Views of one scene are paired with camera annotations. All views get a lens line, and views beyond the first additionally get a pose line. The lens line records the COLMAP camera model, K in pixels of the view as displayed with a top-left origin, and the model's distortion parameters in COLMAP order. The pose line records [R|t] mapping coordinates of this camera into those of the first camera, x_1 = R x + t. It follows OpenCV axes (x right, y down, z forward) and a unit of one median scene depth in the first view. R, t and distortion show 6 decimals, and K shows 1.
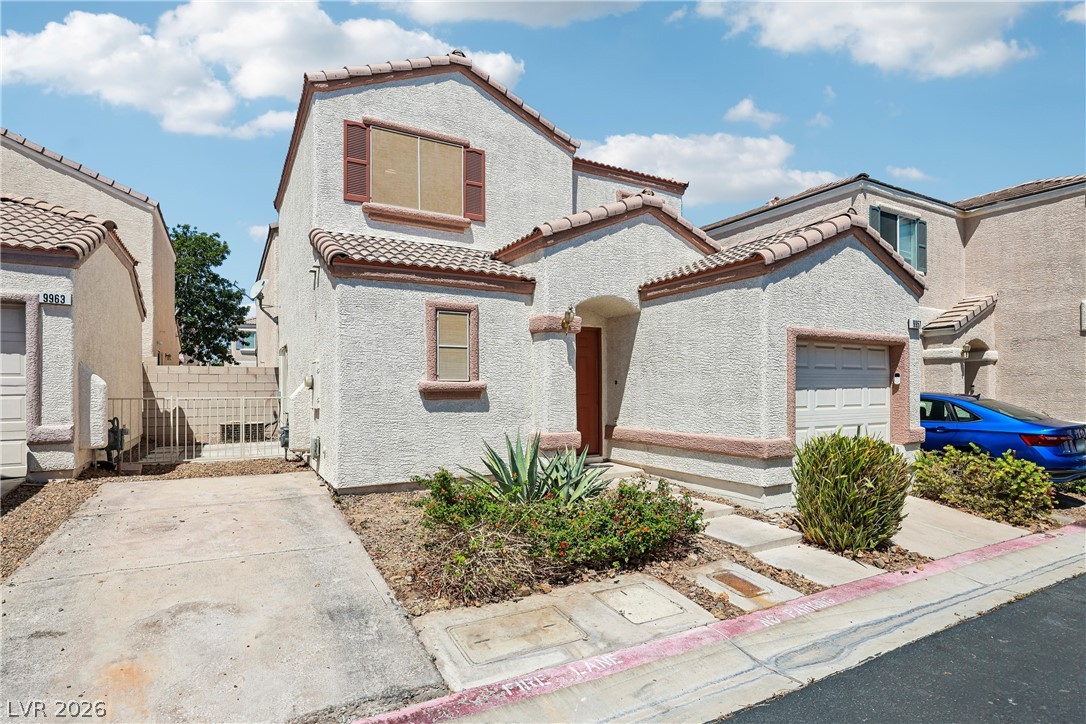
lens RADIAL K [[563.9, 0, 542.0], [0, 563.9, 389.6], [0, 0, 1]] dist [-0.002043, -0.000245]
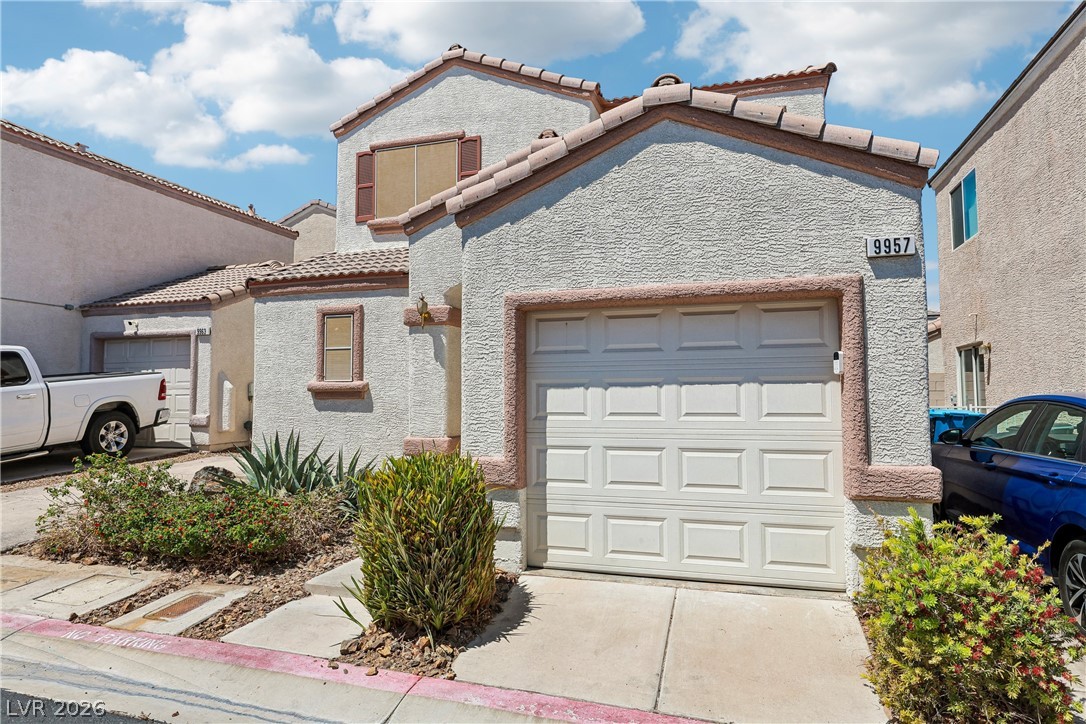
lens RADIAL K [[651.7, 0, 543.0], [0, 651.7, 359.1], [0, 0, 1]] dist [0.002070, -0.002178]
pose [[0.668230, -0.040800, -0.742835, 0.967895], [0.000927, 0.998540, -0.054011, 0.008614], [0.743954, 0.035403, 0.667292, 0.468528]]
